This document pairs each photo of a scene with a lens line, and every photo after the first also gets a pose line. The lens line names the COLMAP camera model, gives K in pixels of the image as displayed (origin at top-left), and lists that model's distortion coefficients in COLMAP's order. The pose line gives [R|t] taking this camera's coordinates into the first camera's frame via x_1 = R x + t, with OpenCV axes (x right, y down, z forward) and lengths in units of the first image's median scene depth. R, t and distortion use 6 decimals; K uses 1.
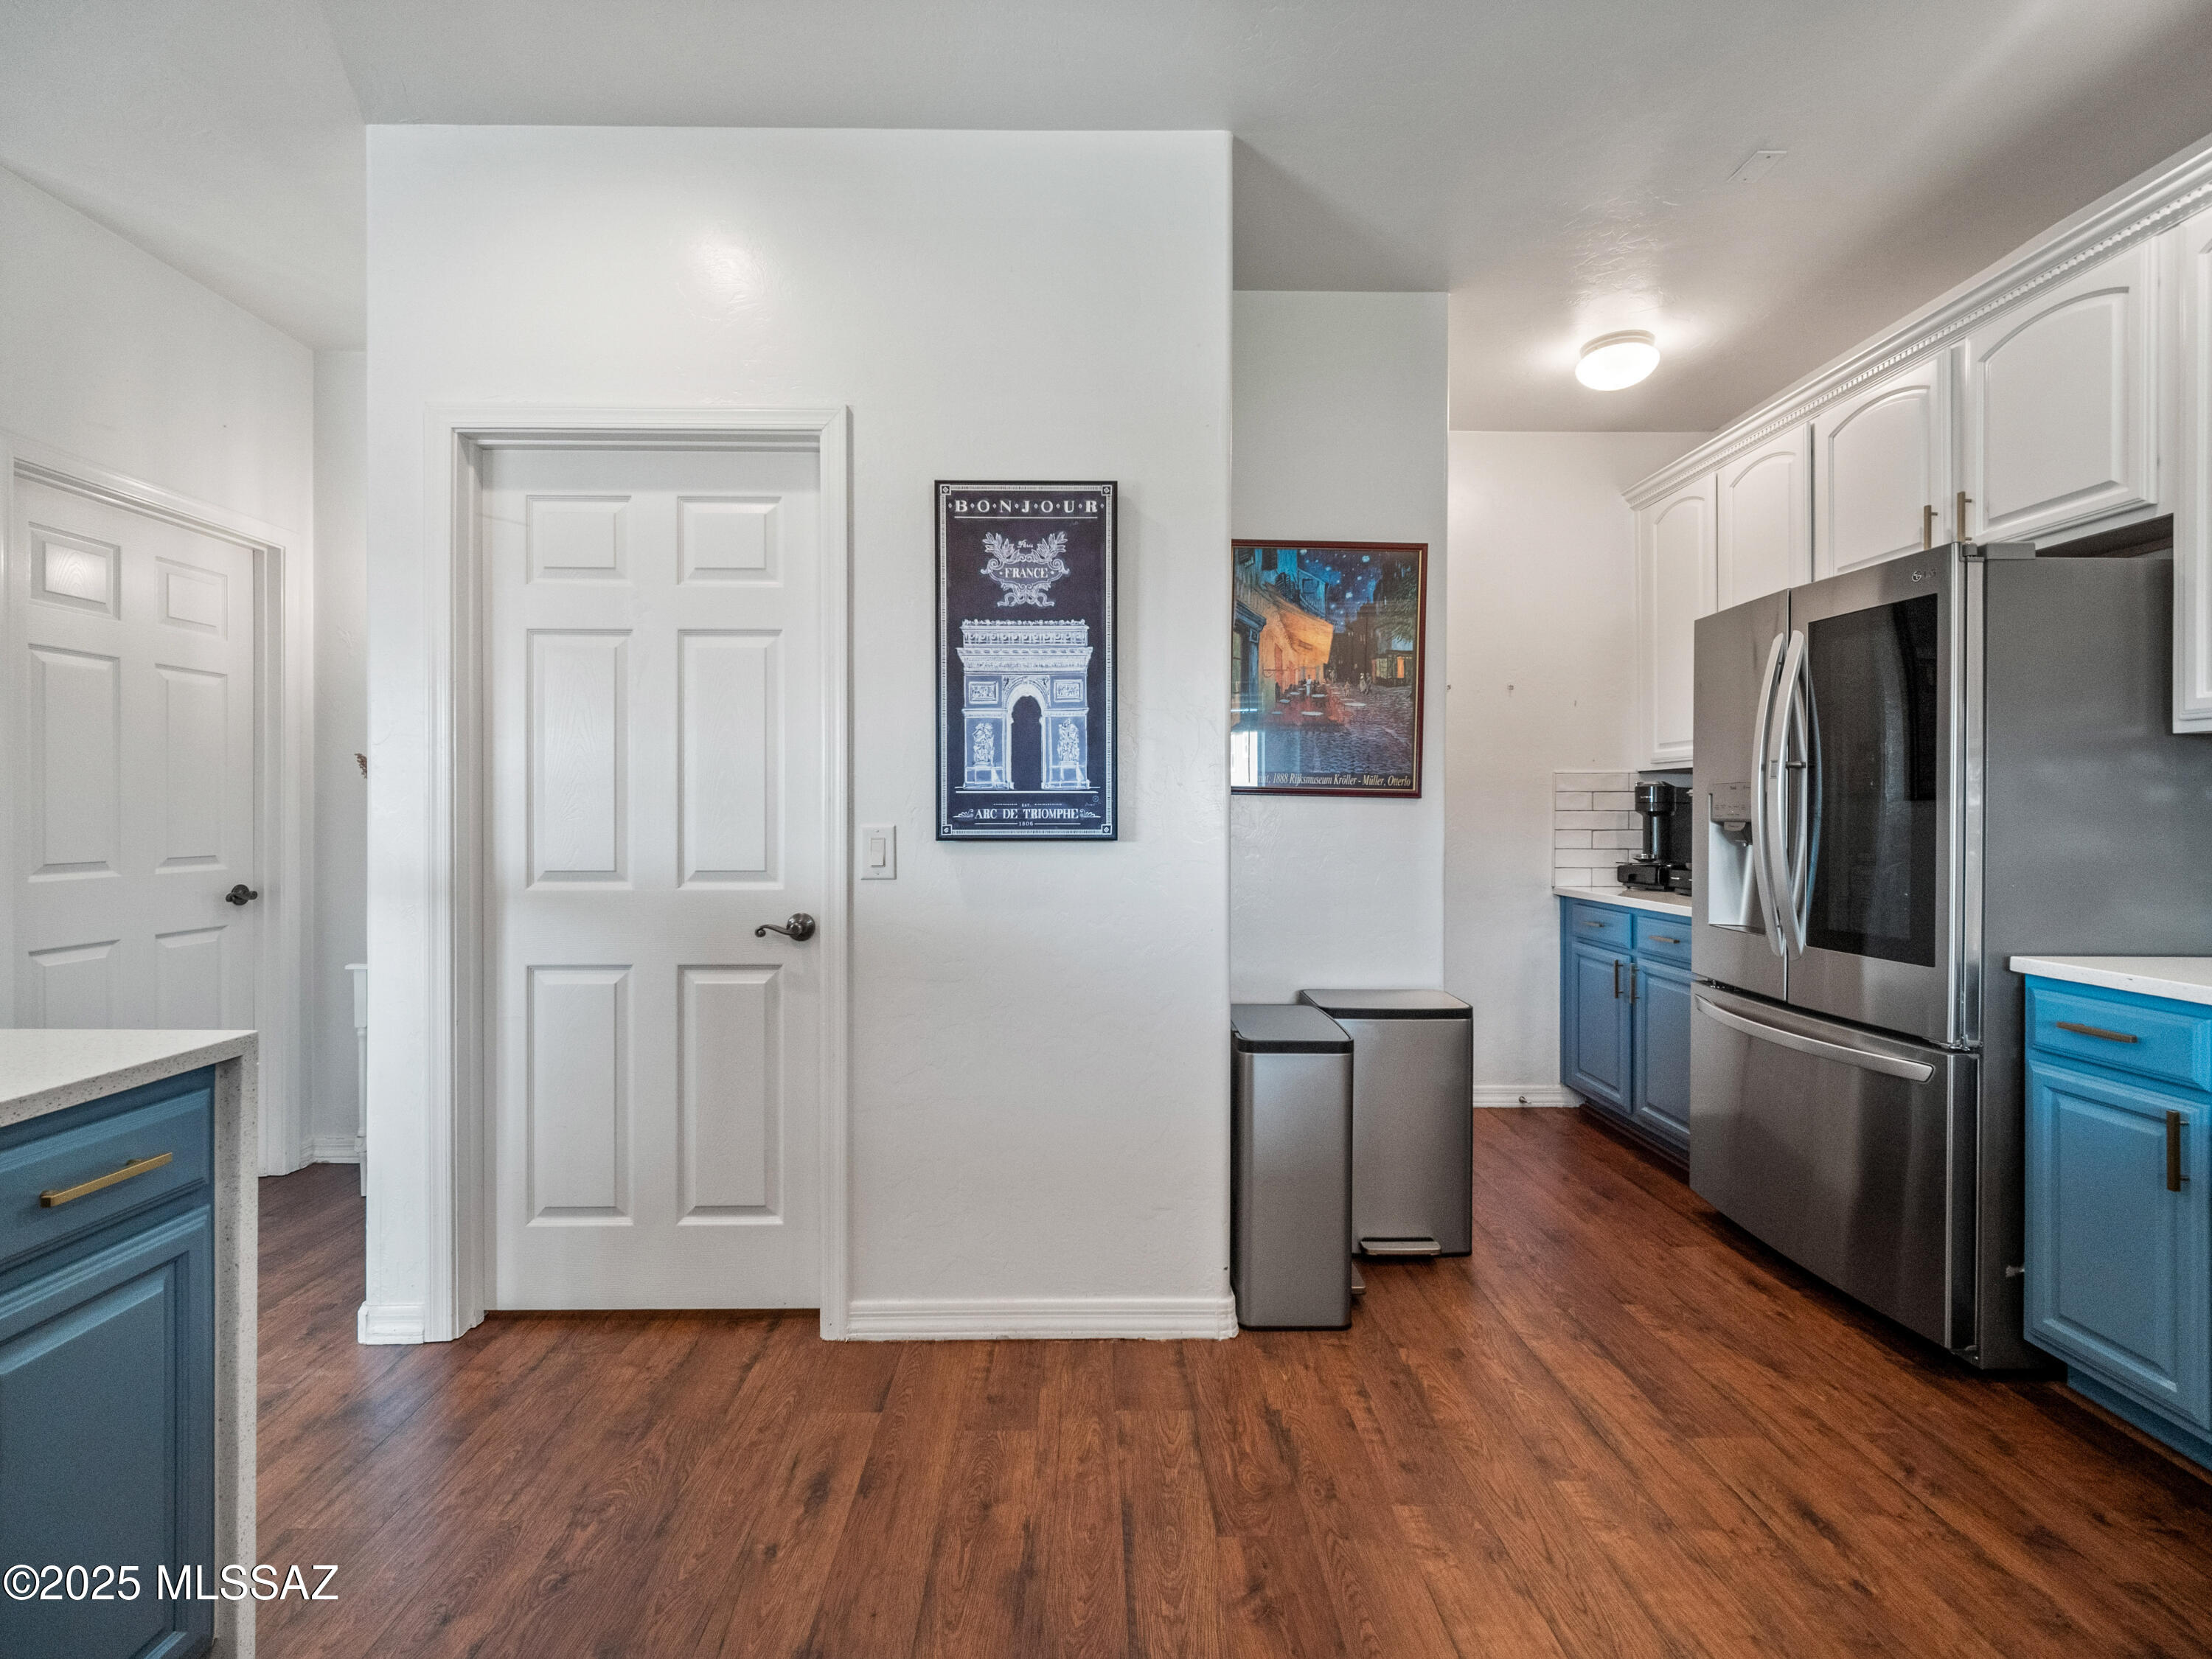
lens RADIAL K [[998.5, 0, 1100.4], [0, 998.5, 819.3], [0, 0, 1]] dist [0.001661, 0.000084]
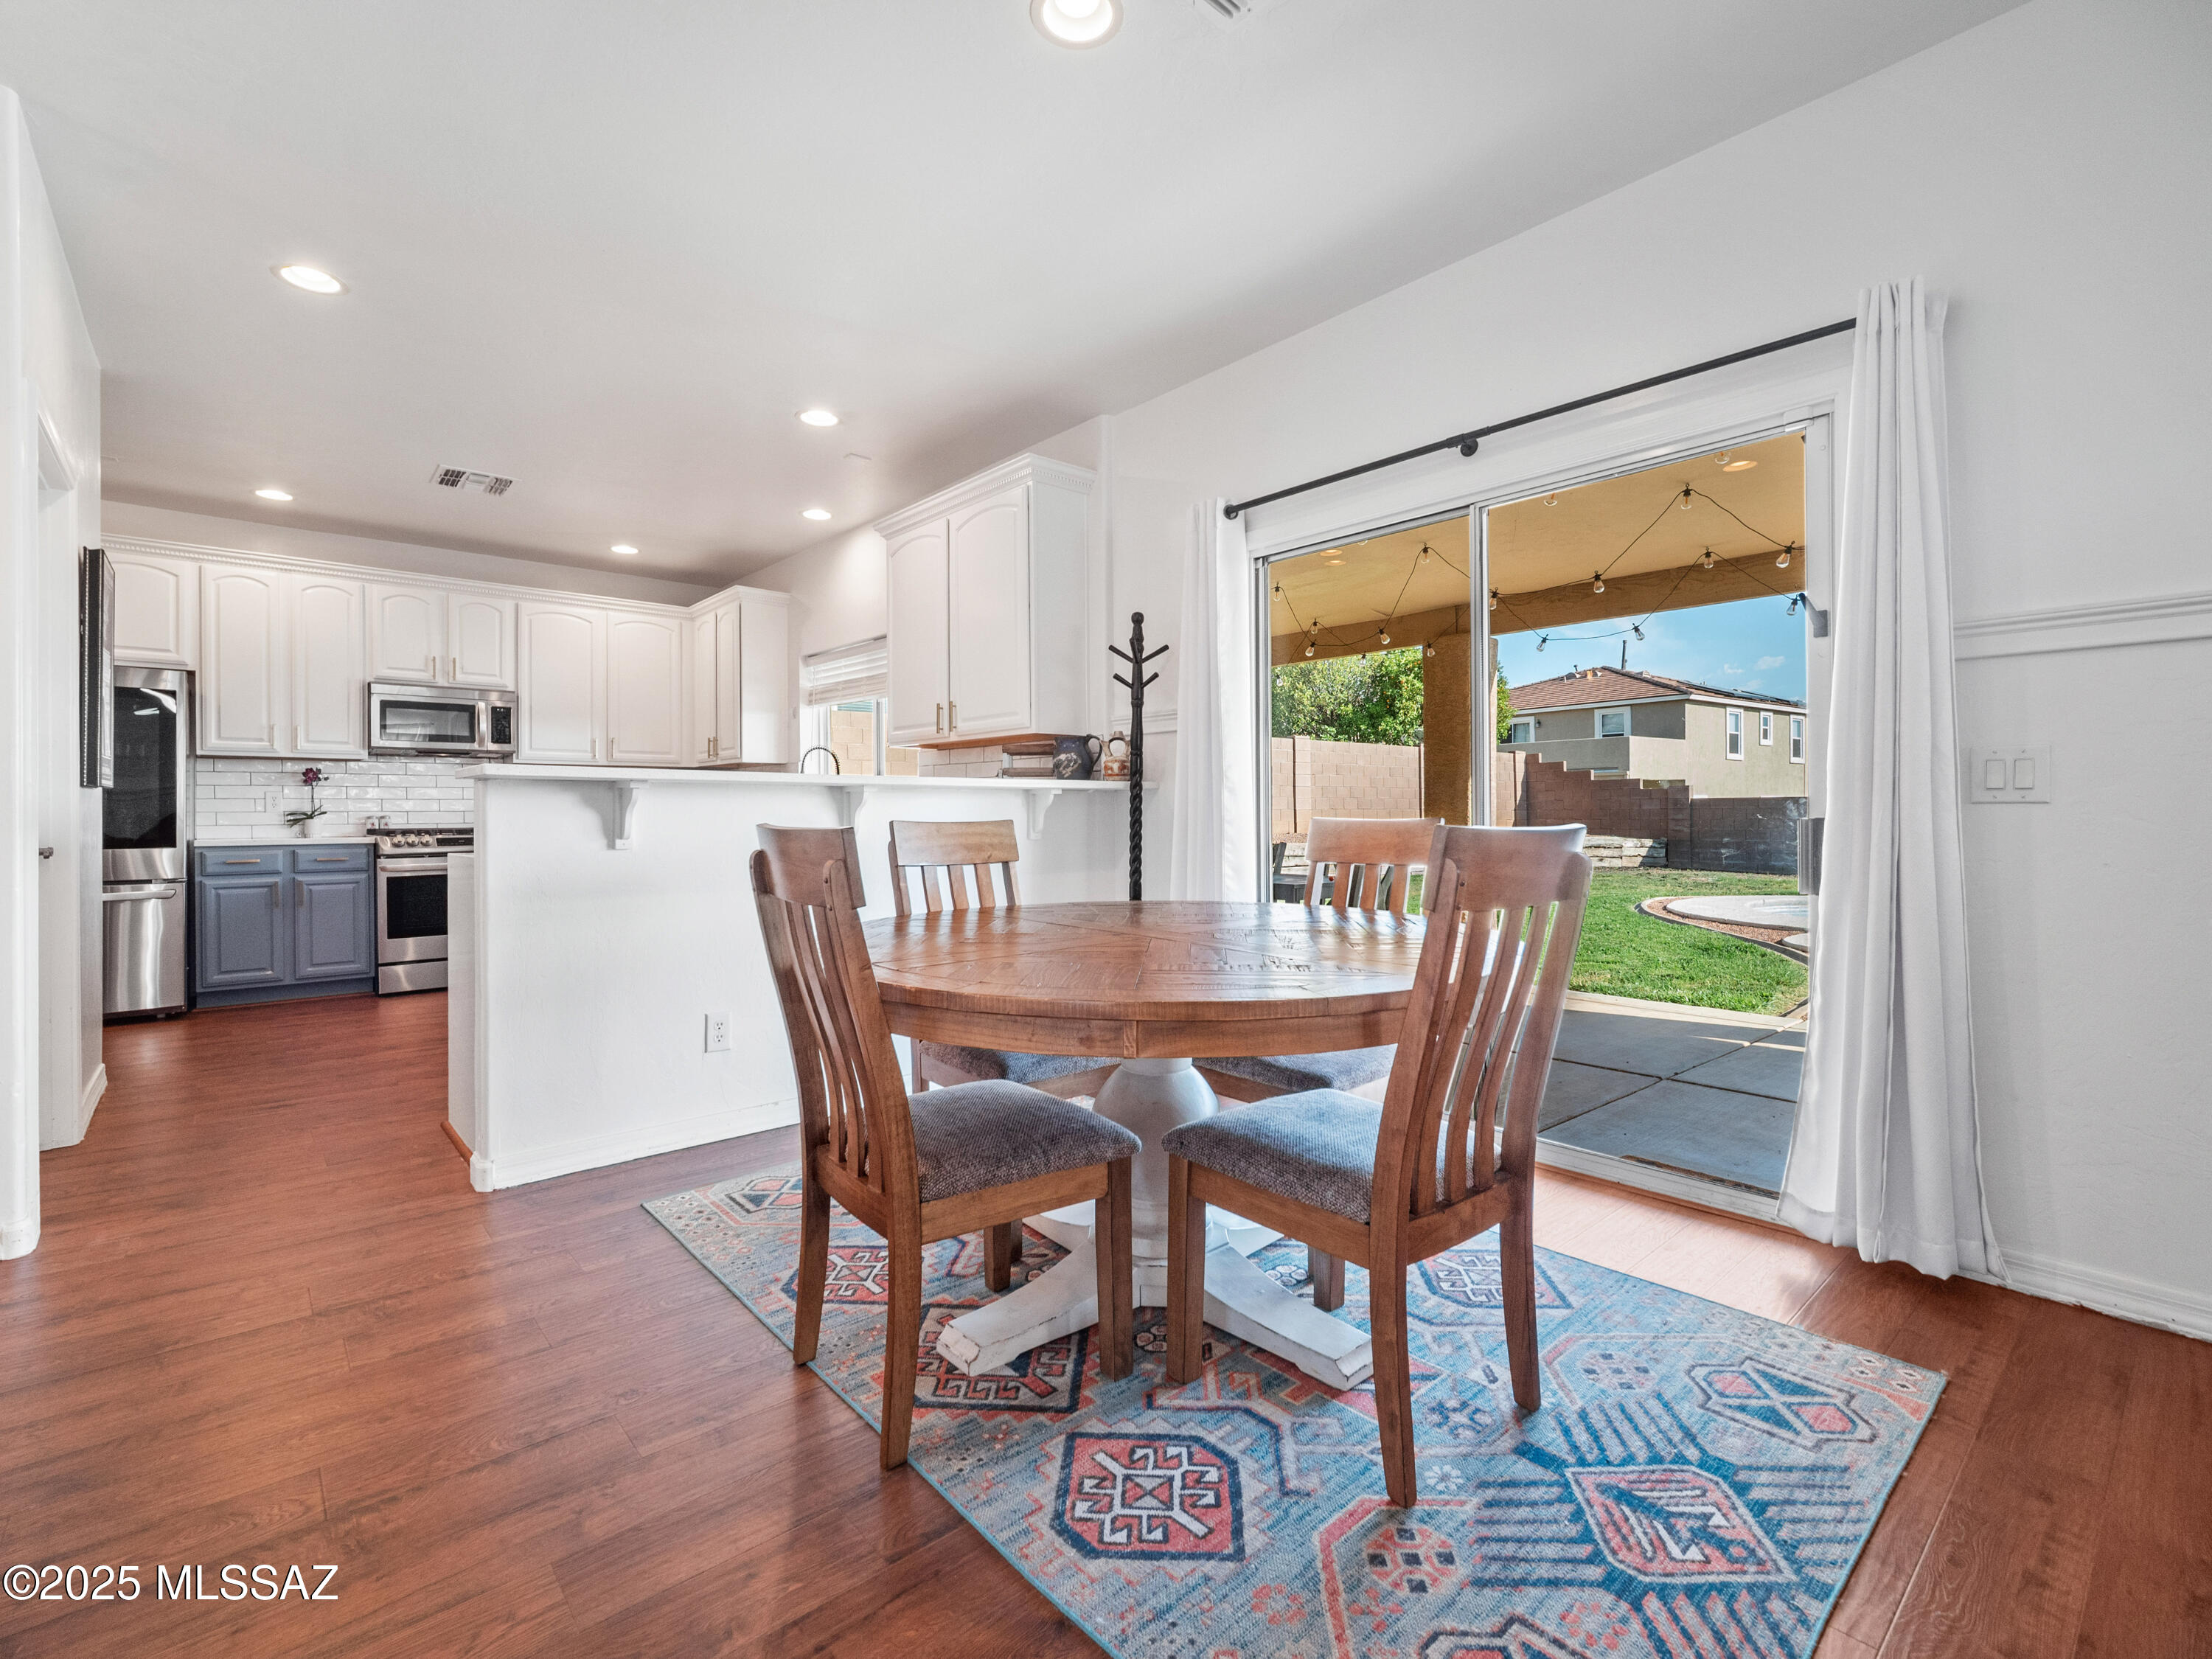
lens RADIAL K [[1012.4, 0, 1100.9], [0, 1012.4, 798.9], [0, 0, 1]] dist [0.000870, -0.000258]
pose [[-0.642161, 0.012658, 0.766466, -2.311231], [0.008897, 0.999919, -0.009059, 0.070641], [-0.766518, 0.001002, -0.642221, 0.828449]]
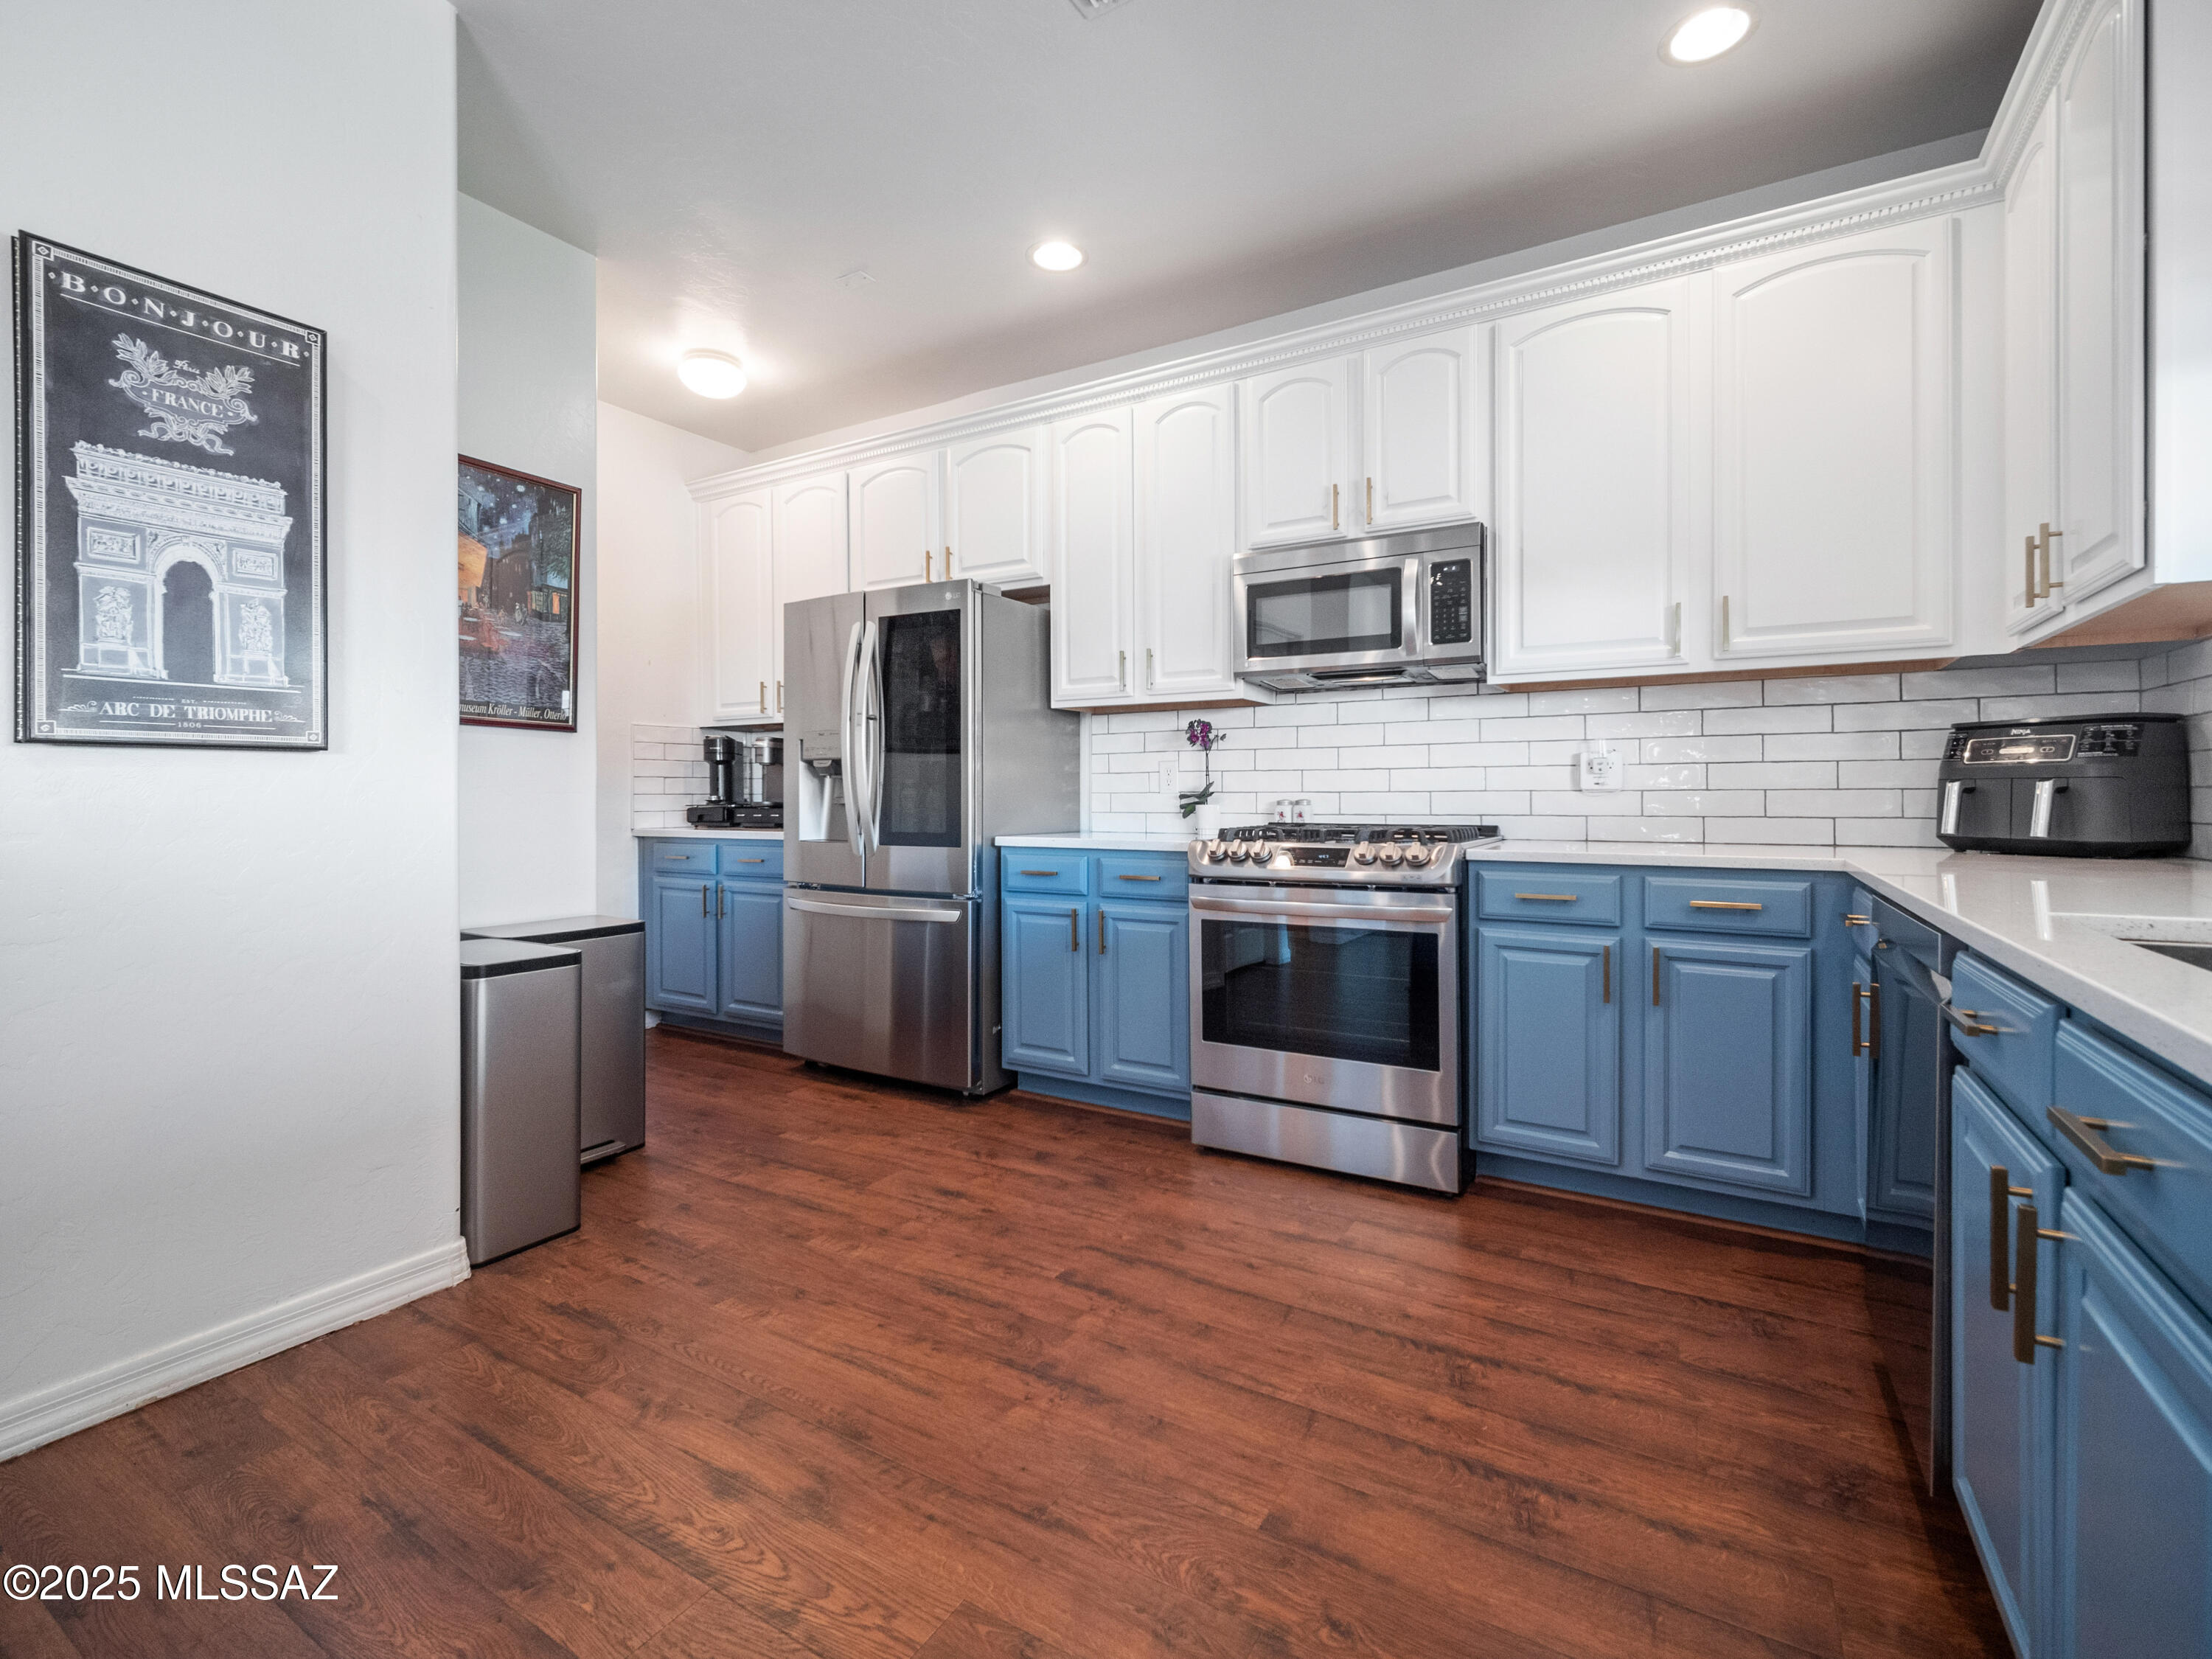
lens RADIAL K [[989.7, 0, 1096.5], [0, 989.7, 800.6], [0, 0, 1]] dist [-0.001168, -0.000916]
pose [[0.538070, -0.009055, 0.842851, -0.344717], [0.008324, 0.999951, 0.005429, 0.065293], [-0.842859, 0.004095, 0.538119, -0.013528]]
